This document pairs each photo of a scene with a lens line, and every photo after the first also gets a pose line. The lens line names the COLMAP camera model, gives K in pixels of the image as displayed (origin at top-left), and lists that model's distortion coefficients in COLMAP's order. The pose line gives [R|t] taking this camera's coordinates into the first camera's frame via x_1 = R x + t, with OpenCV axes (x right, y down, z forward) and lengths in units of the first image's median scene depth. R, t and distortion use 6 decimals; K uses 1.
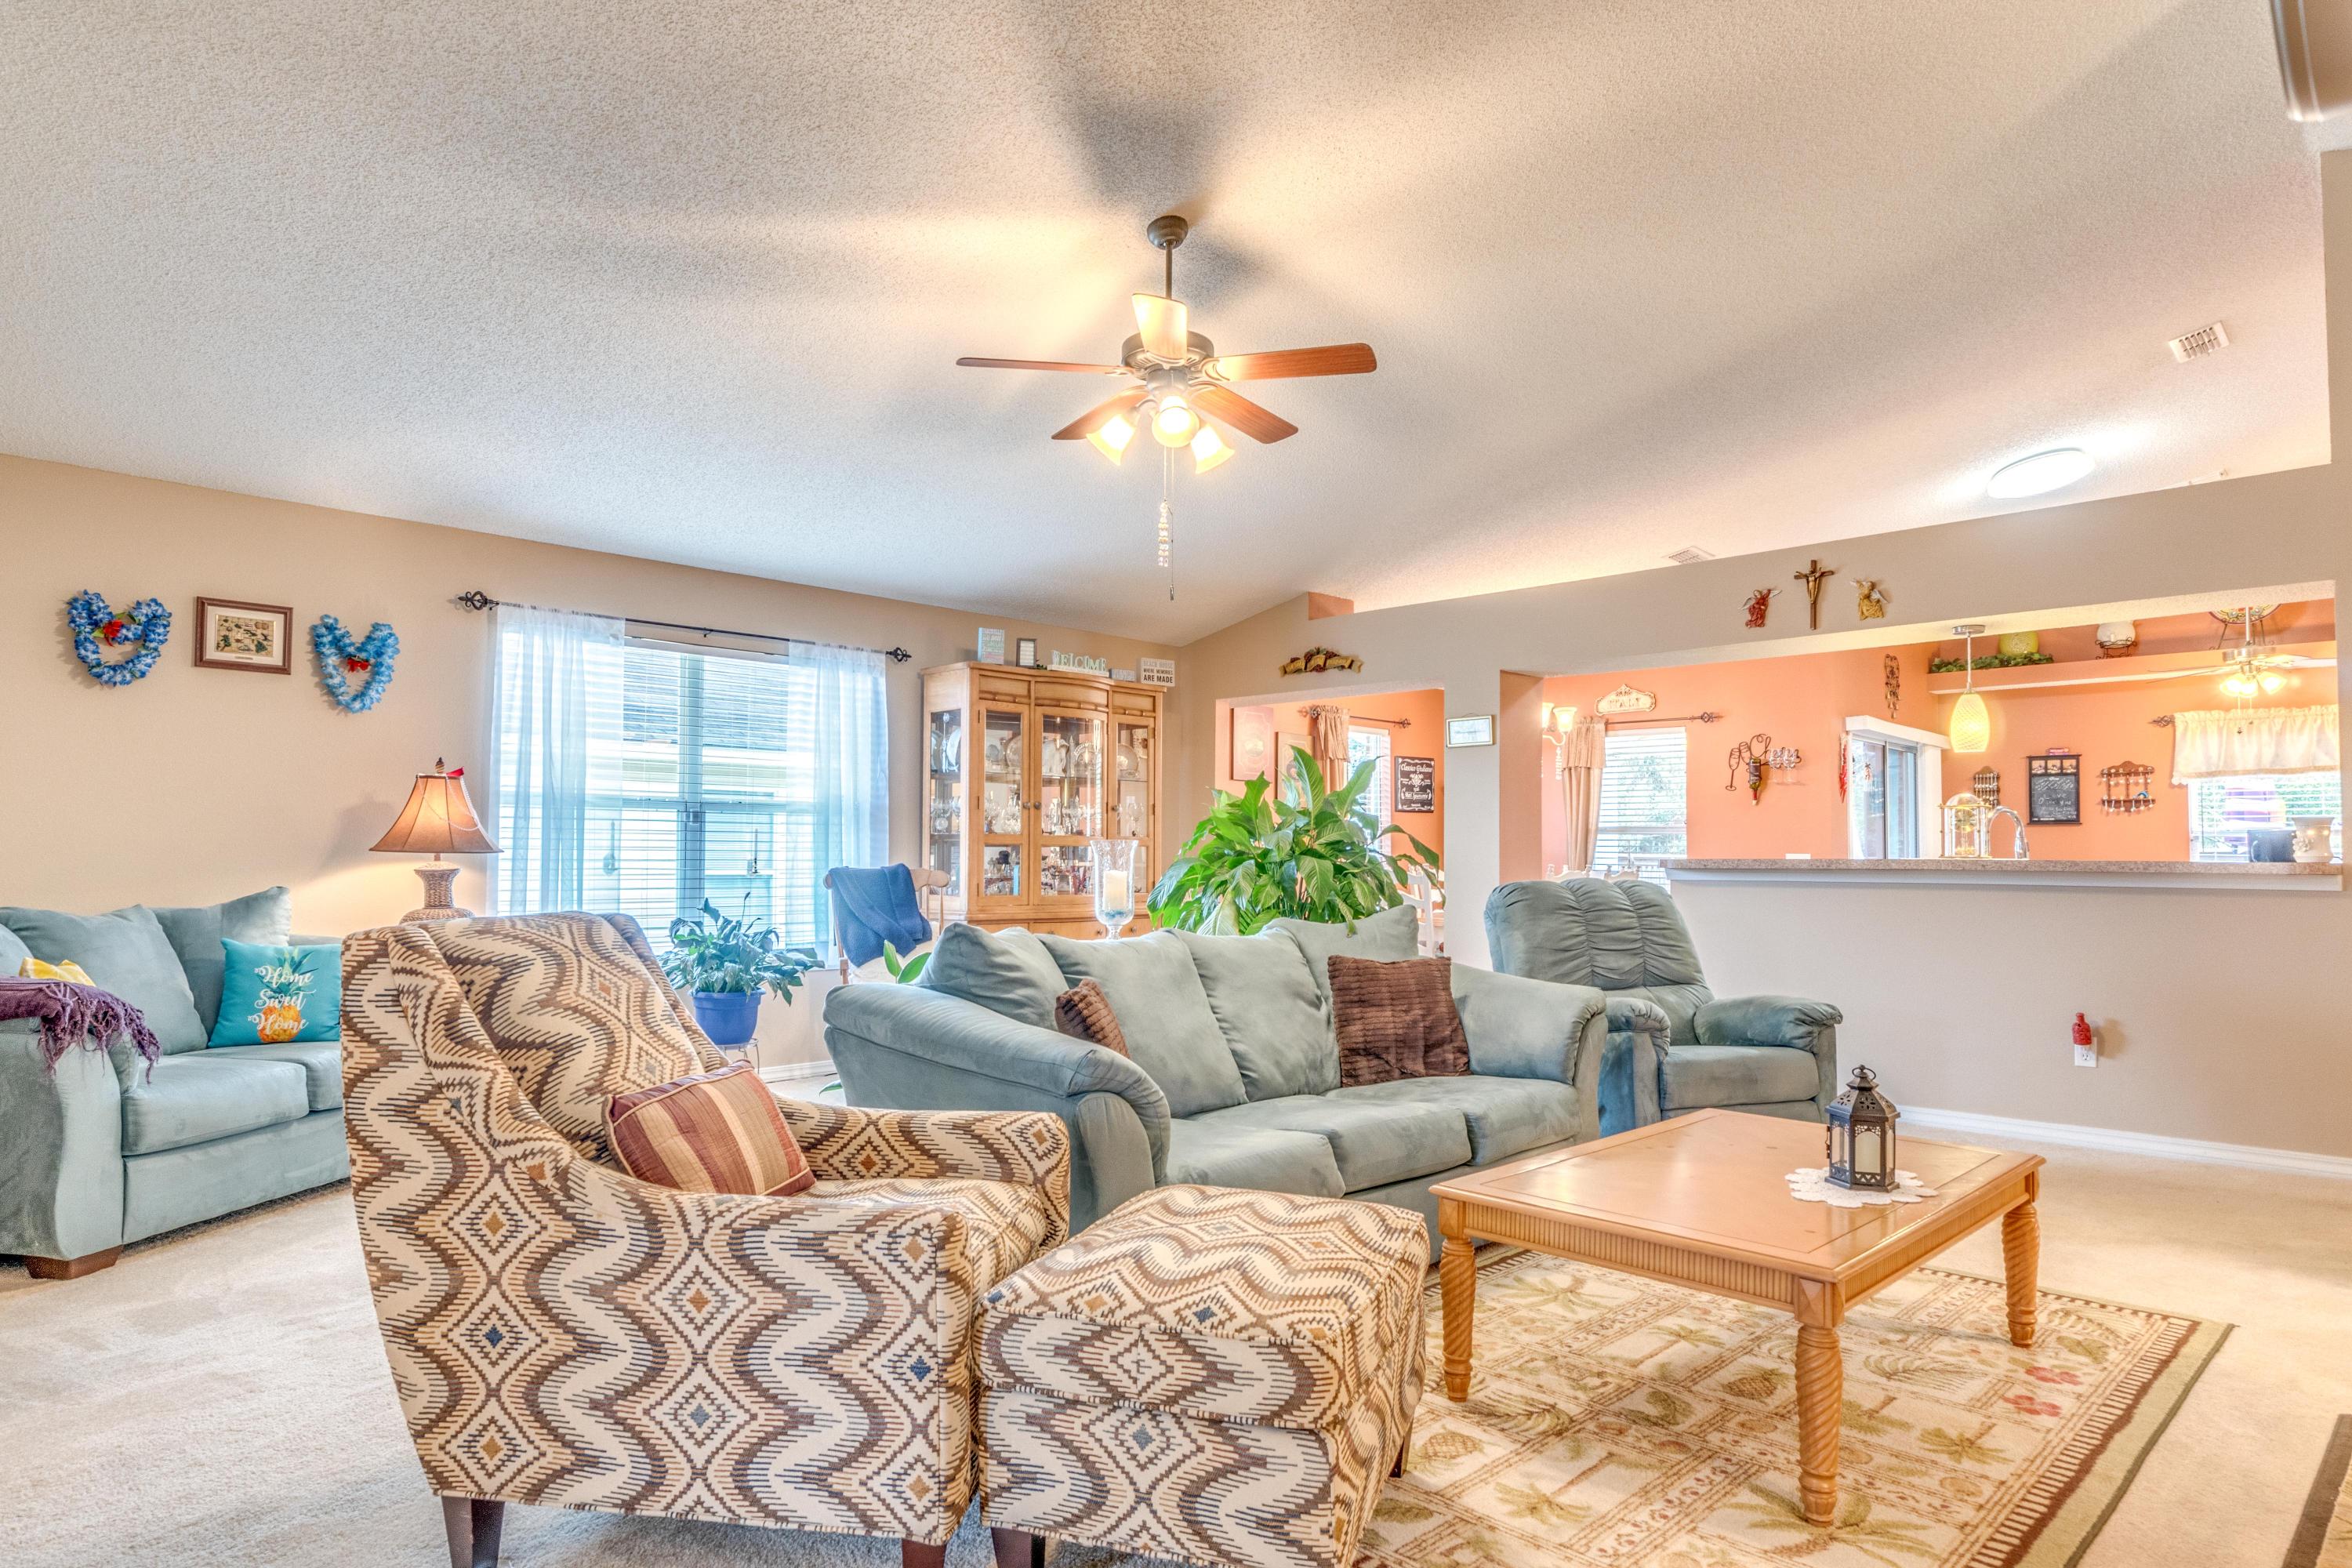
lens RADIAL K [[1352.9, 0, 1156.8], [0, 1352.9, 837.1], [0, 0, 1]] dist [-0.002686, -0.003461]
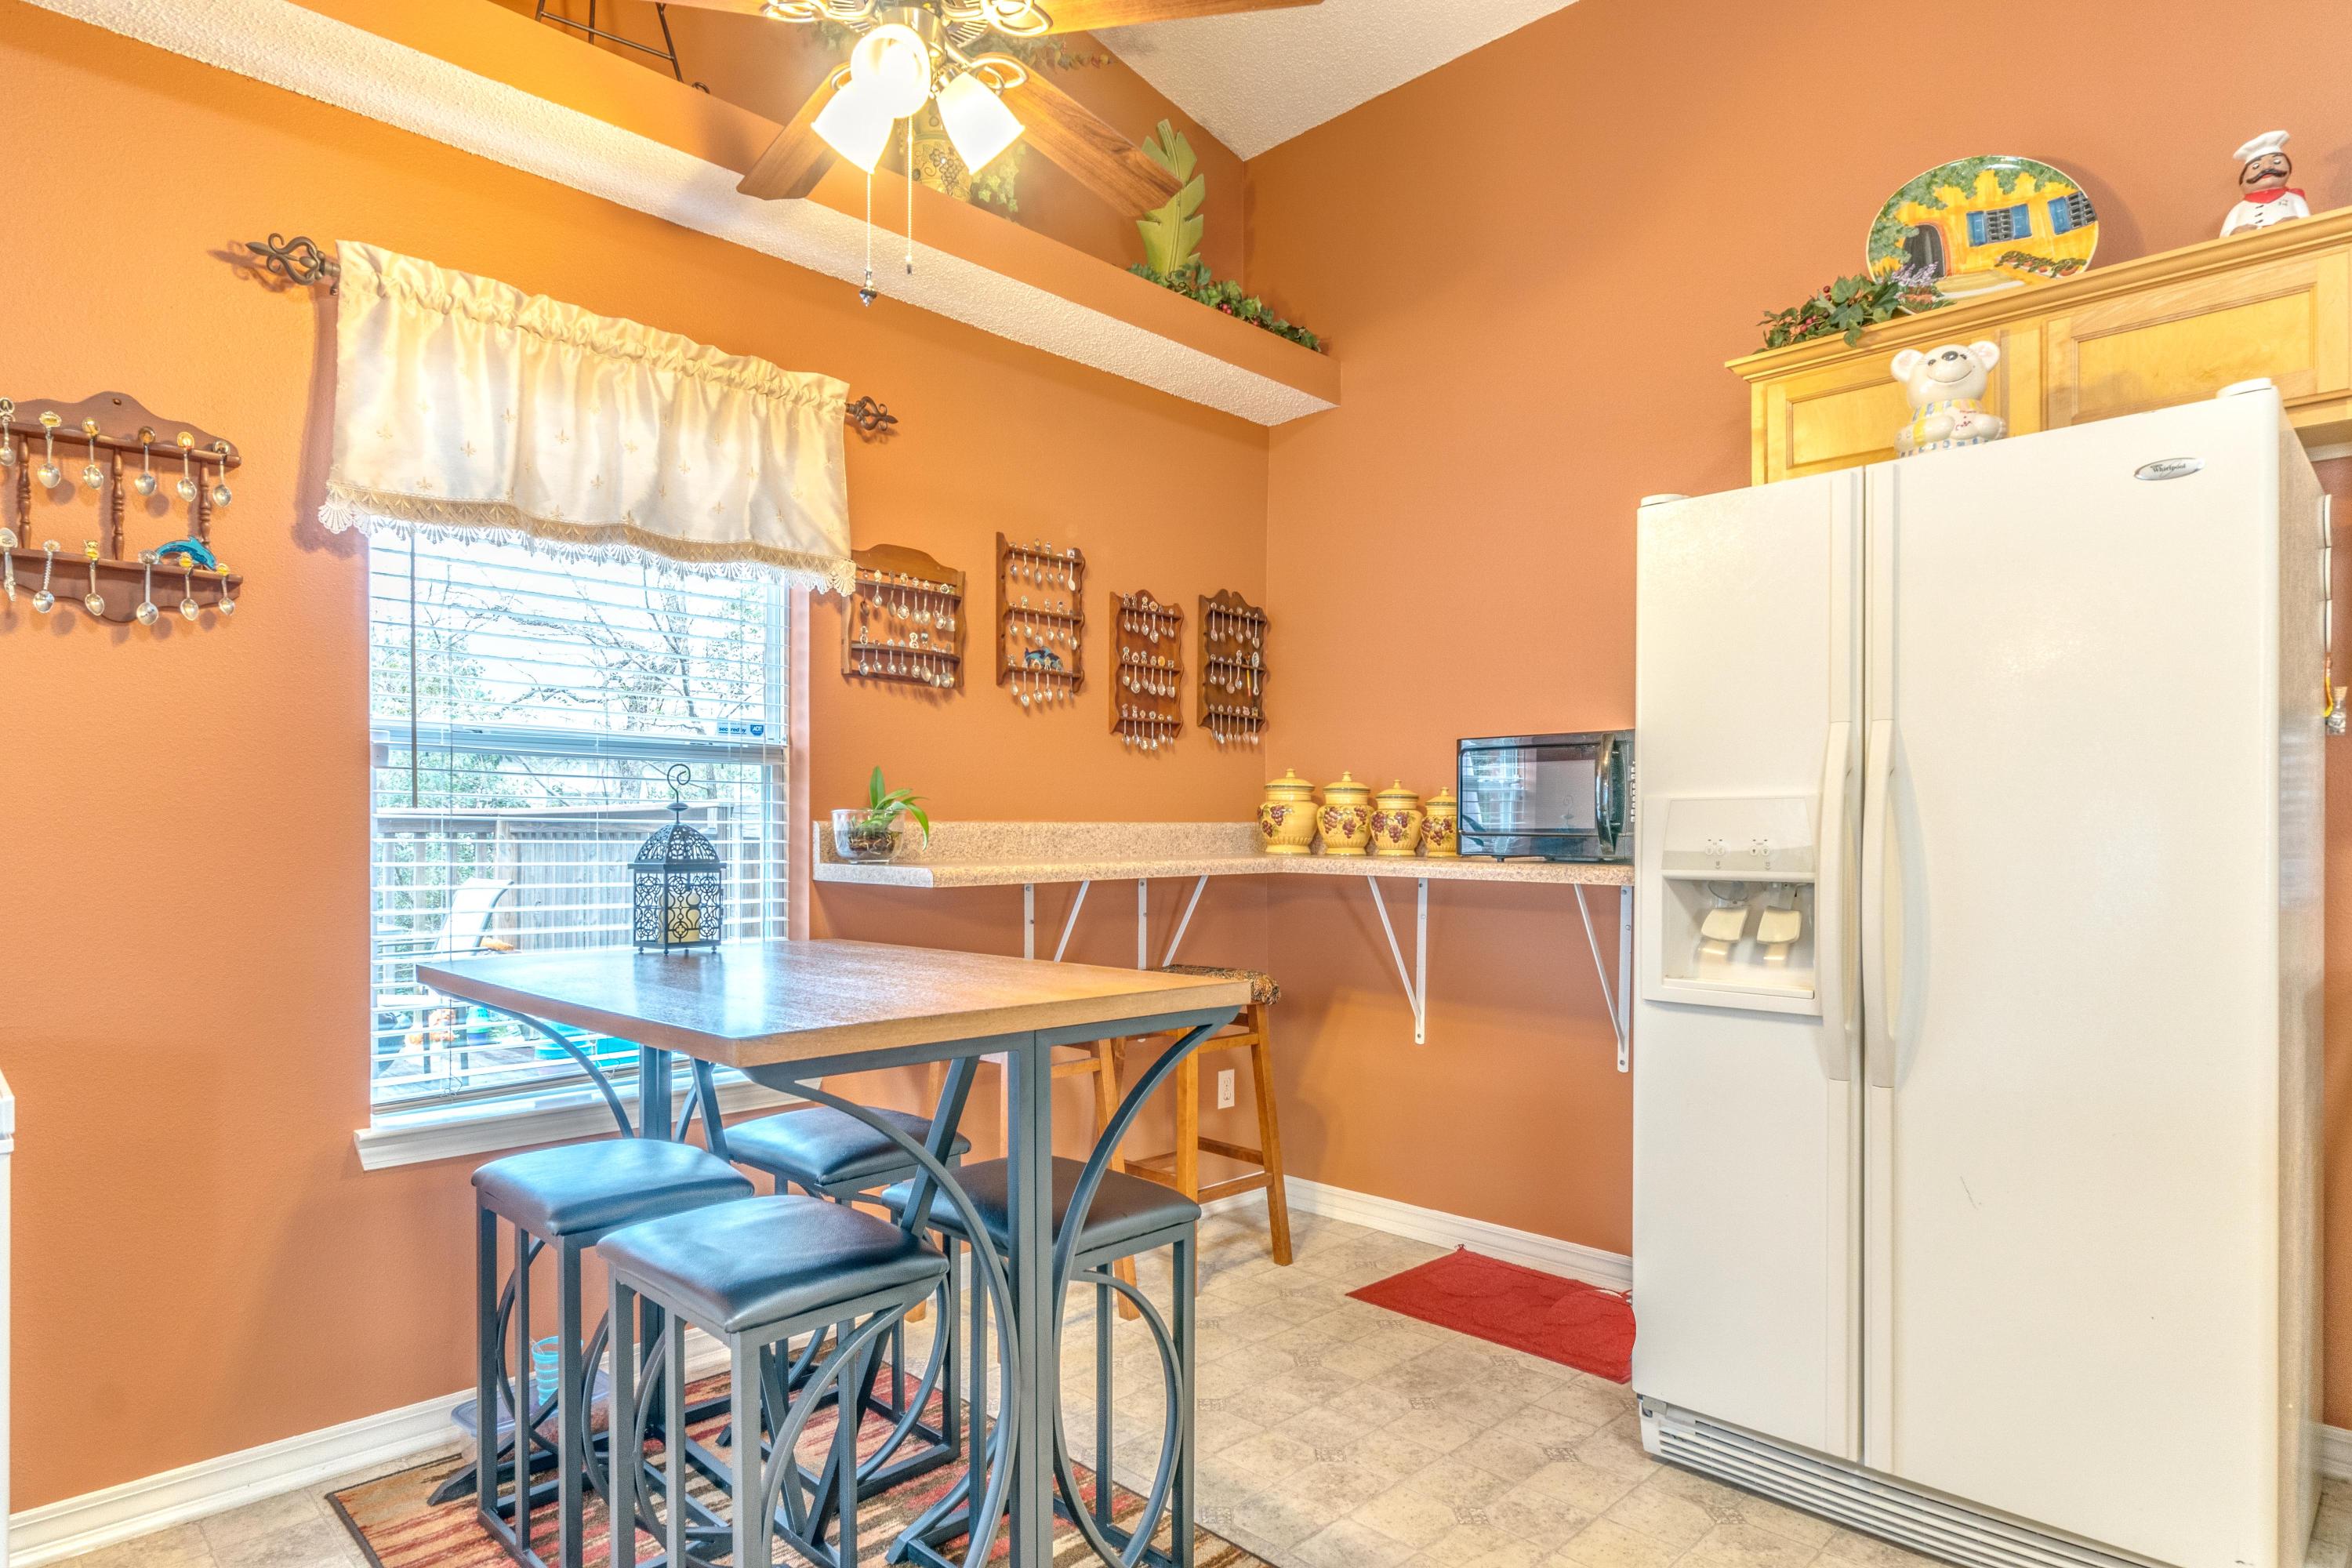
lens RADIAL K [[1300.8, 0, 1167.3], [0, 1300.8, 835.8], [0, 0, 1]] dist [0.005545, 0.000531]
pose [[-0.005960, -0.008405, 0.999947, 0.864497], [-0.020538, 0.999755, 0.008281, 0.019335], [-0.999771, -0.020488, -0.006132, 1.421759]]
